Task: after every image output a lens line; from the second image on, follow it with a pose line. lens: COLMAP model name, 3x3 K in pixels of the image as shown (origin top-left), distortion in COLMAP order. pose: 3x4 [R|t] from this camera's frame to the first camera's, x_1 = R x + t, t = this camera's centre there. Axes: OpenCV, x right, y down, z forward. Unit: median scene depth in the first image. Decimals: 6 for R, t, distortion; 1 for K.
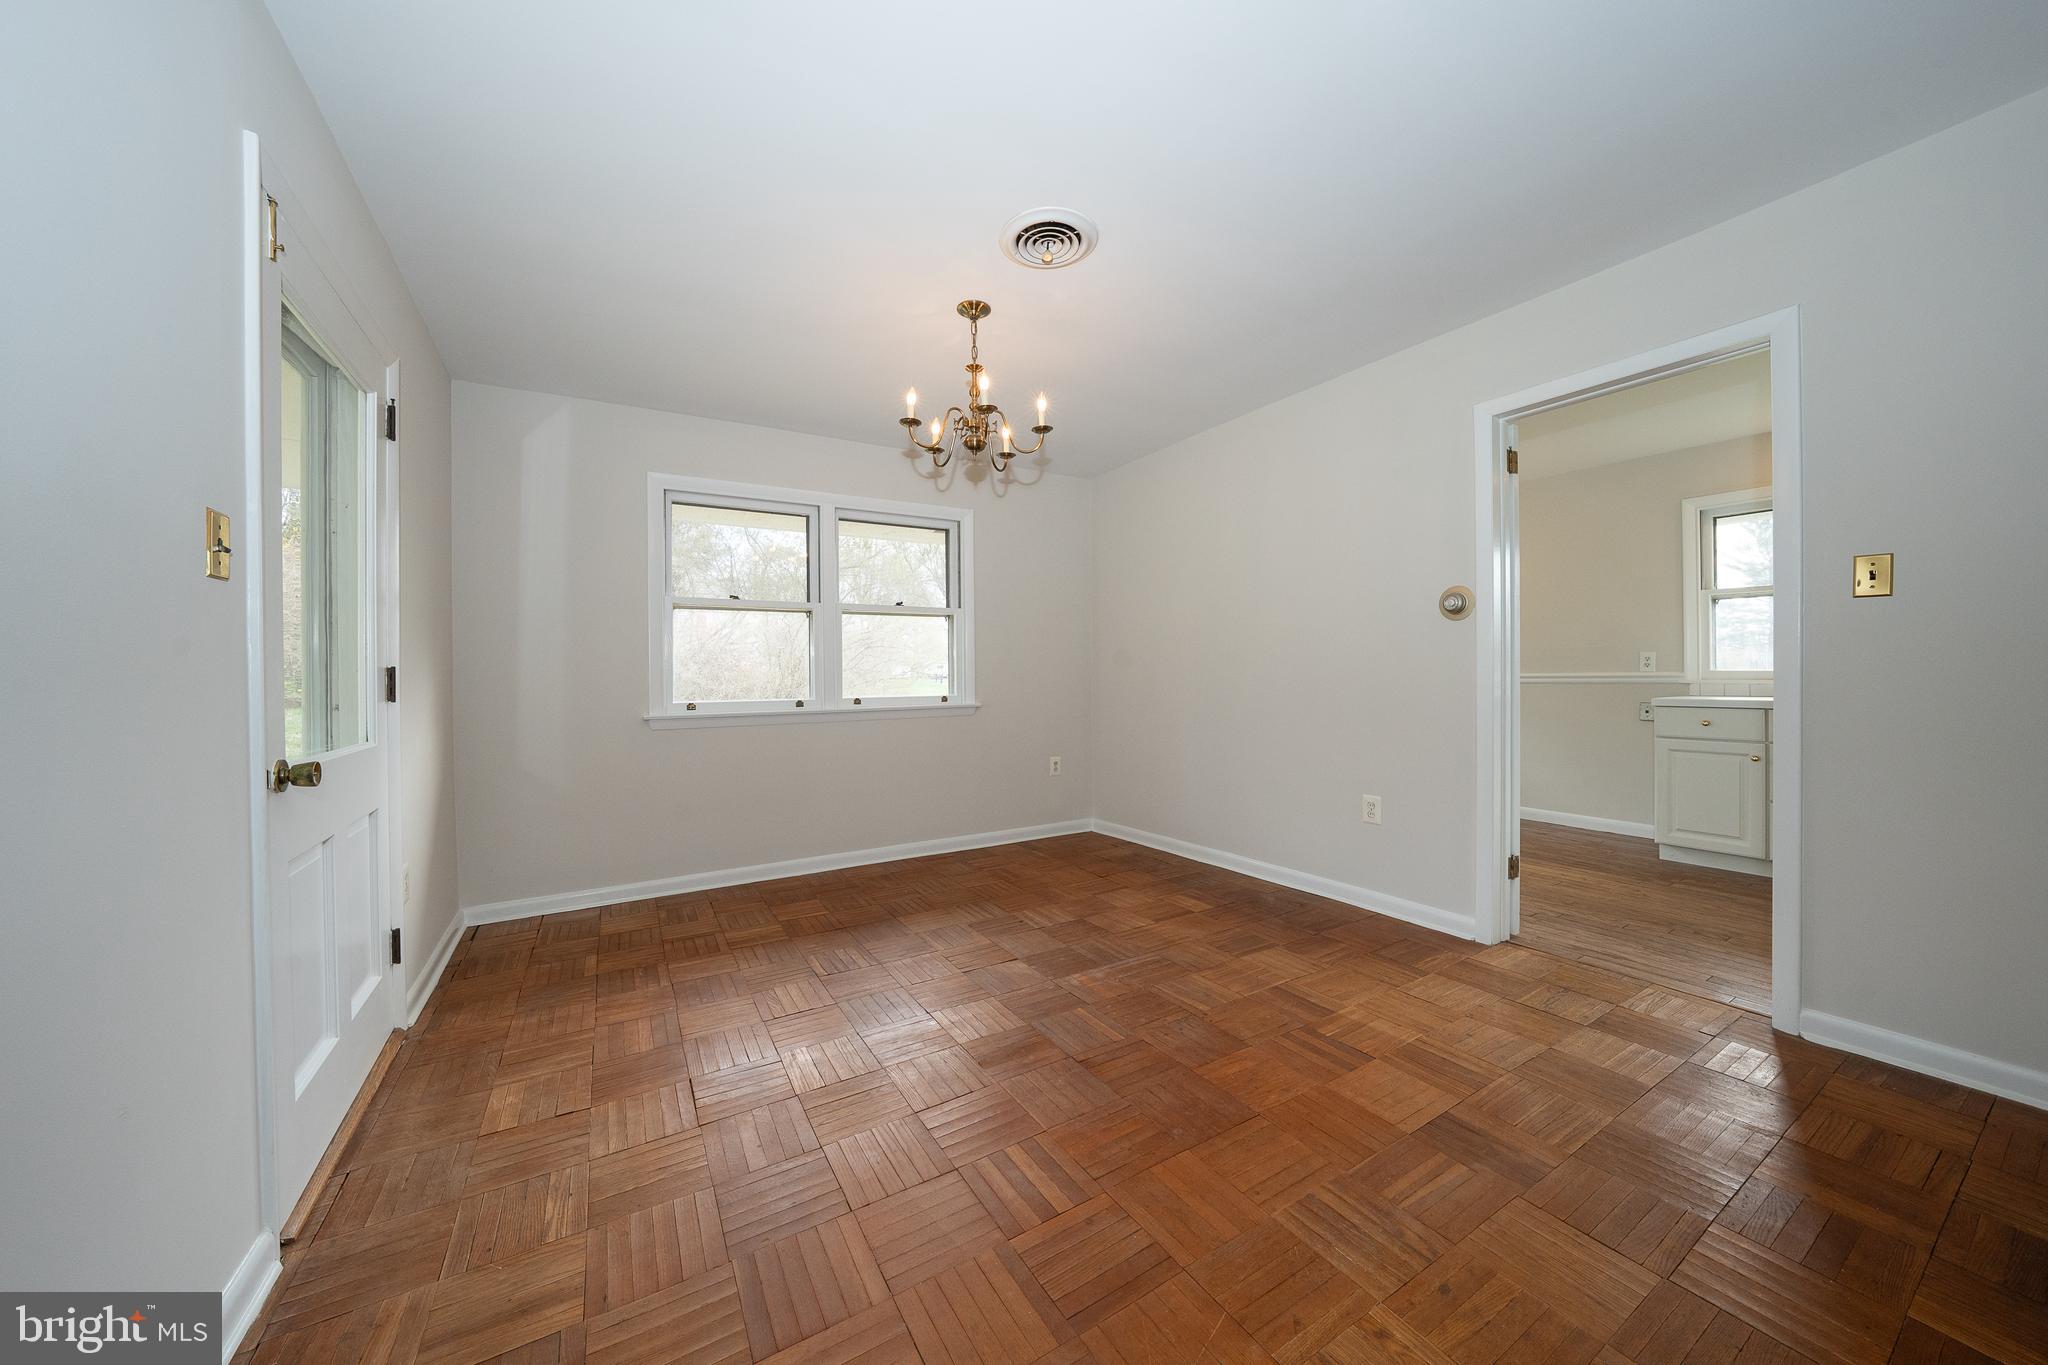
lens RADIAL K [[703.6, 0, 1024.5], [0, 703.6, 677.0], [0, 0, 1]] dist [-0.028218, 0.005579]
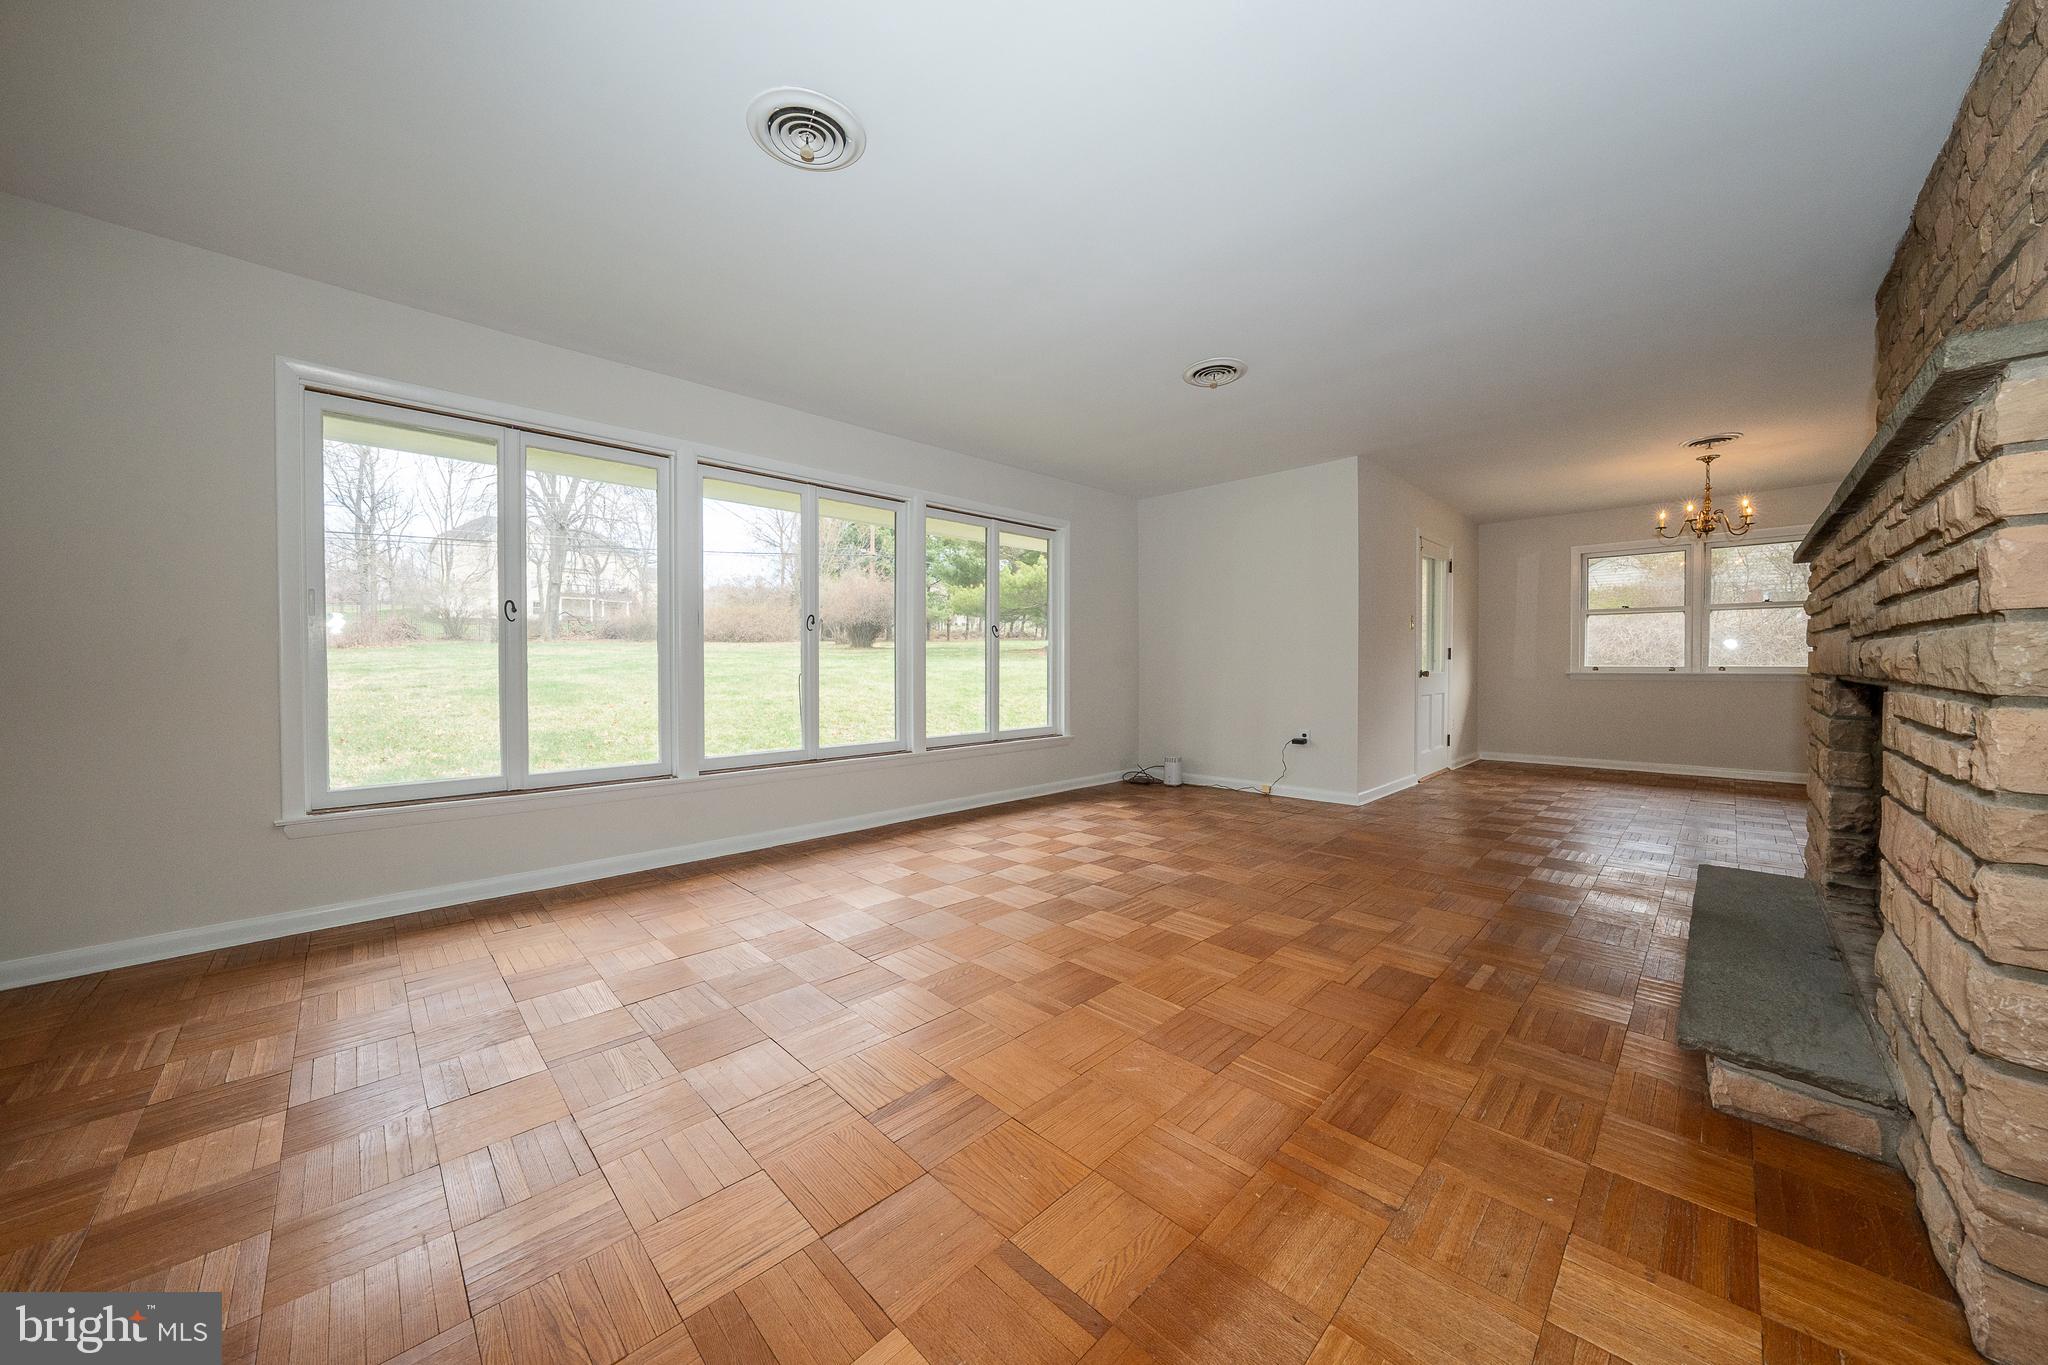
lens RADIAL K [[703.6, 0, 1024.5], [0, 703.6, 677.0], [0, 0, 1]] dist [-0.028218, 0.005579]
pose [[0.235825, 0.028923, -0.971365, 0.951526], [-0.004497, 0.999579, 0.028671, 0.019450], [0.971785, -0.002393, 0.235856, -0.903252]]
